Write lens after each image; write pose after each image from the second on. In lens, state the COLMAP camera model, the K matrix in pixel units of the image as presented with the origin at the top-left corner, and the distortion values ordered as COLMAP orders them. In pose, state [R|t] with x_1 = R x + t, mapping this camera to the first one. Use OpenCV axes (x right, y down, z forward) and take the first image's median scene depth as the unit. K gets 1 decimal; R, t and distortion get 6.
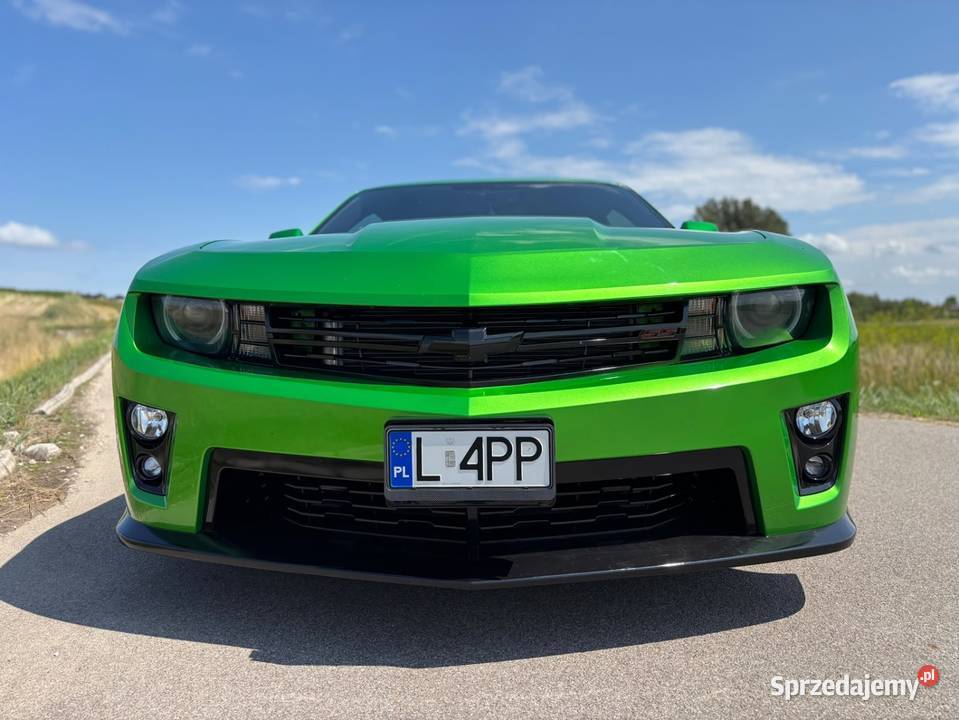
lens RADIAL K [[718.5, 0, 478.7], [0, 718.5, 355.1], [0, 0, 1]] dist [0.022830, -0.011740]
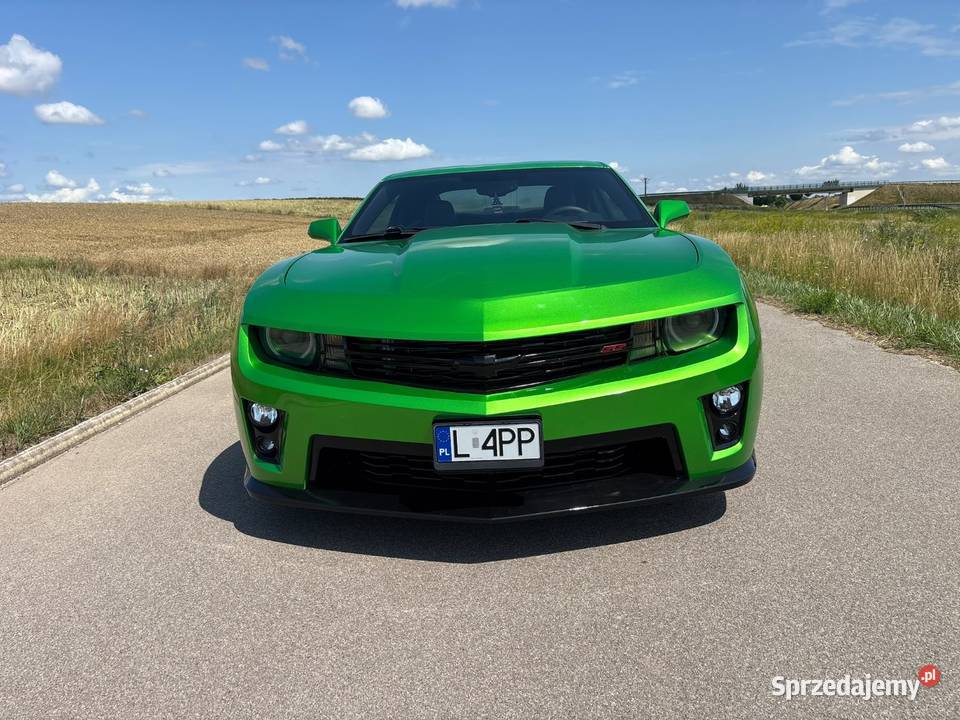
lens RADIAL K [[719.3, 0, 458.6], [0, 719.3, 344.1], [0, 0, 1]] dist [0.022830, -0.011740]
pose [[0.998662, -0.037182, -0.035934, -0.012178], [0.041193, 0.992132, 0.118226, -0.245370], [0.031256, -0.119548, 0.992336, -0.502684]]
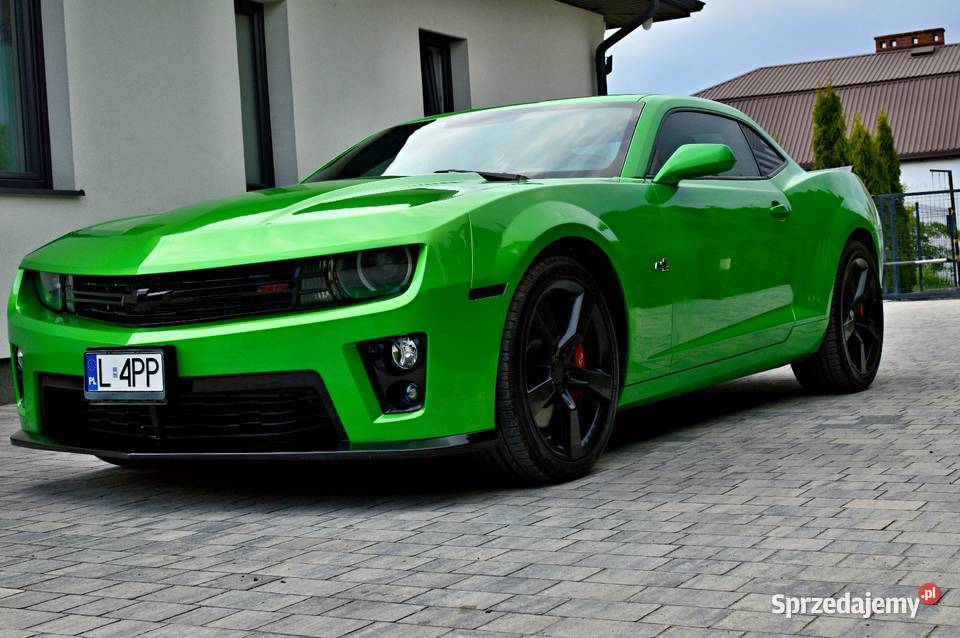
lens RADIAL K [[1451.0, 0, 479.9], [0, 1451.0, 315.5], [0, 0, 1]] dist [0.026144, 0.000000]
pose [[0.872310, -0.014706, -0.488732, 2.113066], [0.008153, 0.999846, -0.015533, 0.074176], [0.488886, 0.009564, 0.872295, -1.309229]]
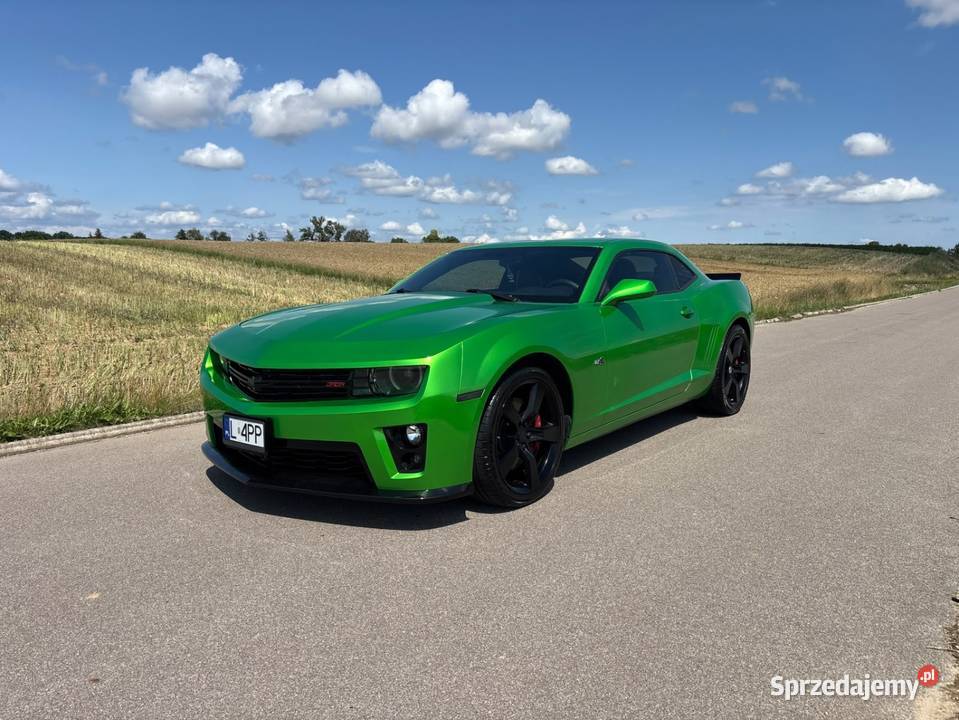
lens RADIAL K [[718.5, 0, 485.7], [0, 718.5, 361.4], [0, 0, 1]] dist [0.022830, -0.011740]
pose [[0.818587, 0.072797, -0.569750, 1.977890], [-0.032081, 0.996182, 0.081189, -0.309512], [0.573486, -0.048182, 0.817797, -0.505101]]
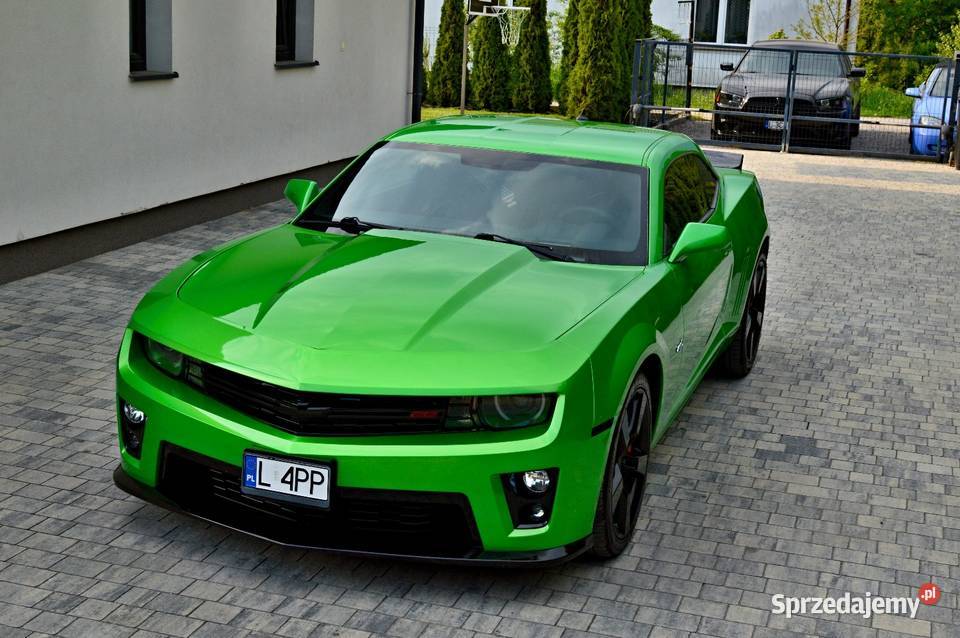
lens RADIAL K [[1451.0, 0, 479.3], [0, 1451.0, 323.3], [0, 0, 1]] dist [0.026144, 0.000000]
pose [[0.956580, 0.135683, -0.257964, 1.263452], [-0.091236, 0.979953, 0.177112, -0.870196], [0.276823, -0.145886, 0.949782, -2.121175]]
